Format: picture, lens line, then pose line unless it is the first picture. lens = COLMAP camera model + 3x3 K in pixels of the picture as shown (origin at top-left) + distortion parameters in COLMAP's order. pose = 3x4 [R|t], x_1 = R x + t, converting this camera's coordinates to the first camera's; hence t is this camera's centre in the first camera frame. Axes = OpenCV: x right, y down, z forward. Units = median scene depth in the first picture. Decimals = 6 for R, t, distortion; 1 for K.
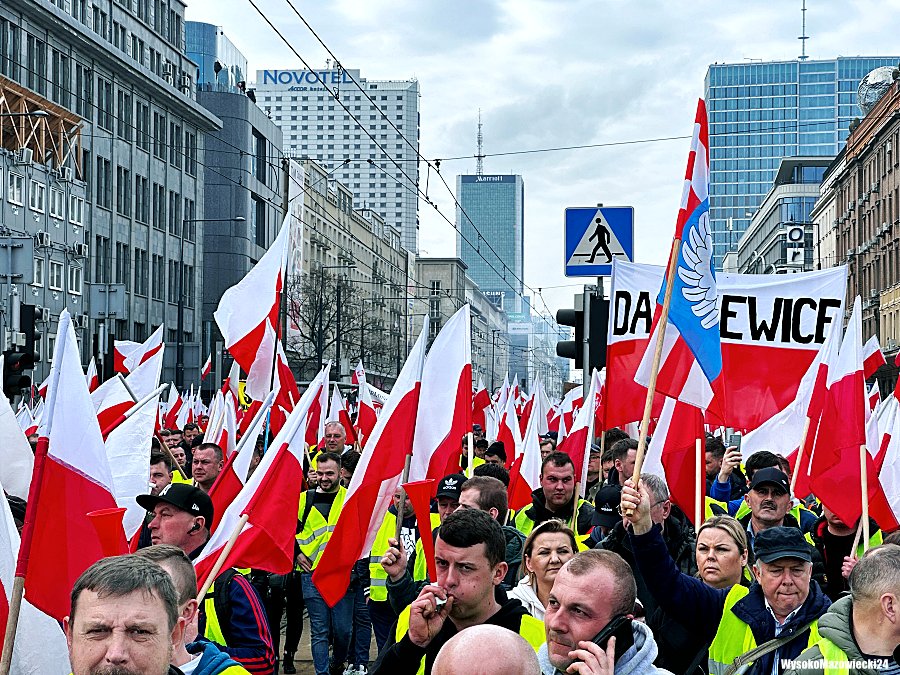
lens RADIAL K [[2005.8, 0, 431.4], [0, 2005.8, 338.2], [0, 0, 1]] dist [-0.046097, 3.484231]
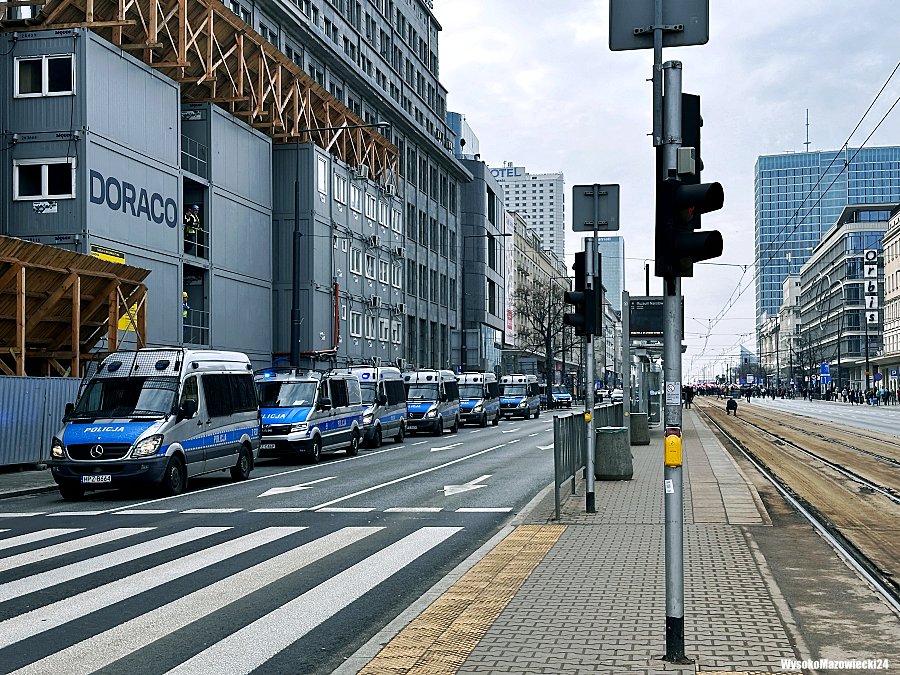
lens RADIAL K [[1246.0, 0, 450.0], [0, 1246.0, 337.5], [0, 0, 1]] dist [0.216937, 0.003264]
pose [[0.996091, -0.014484, -0.087134, -0.032480], [0.014046, 0.999885, -0.005635, 0.006063], [0.087205, 0.004389, 0.996181, 0.095841]]
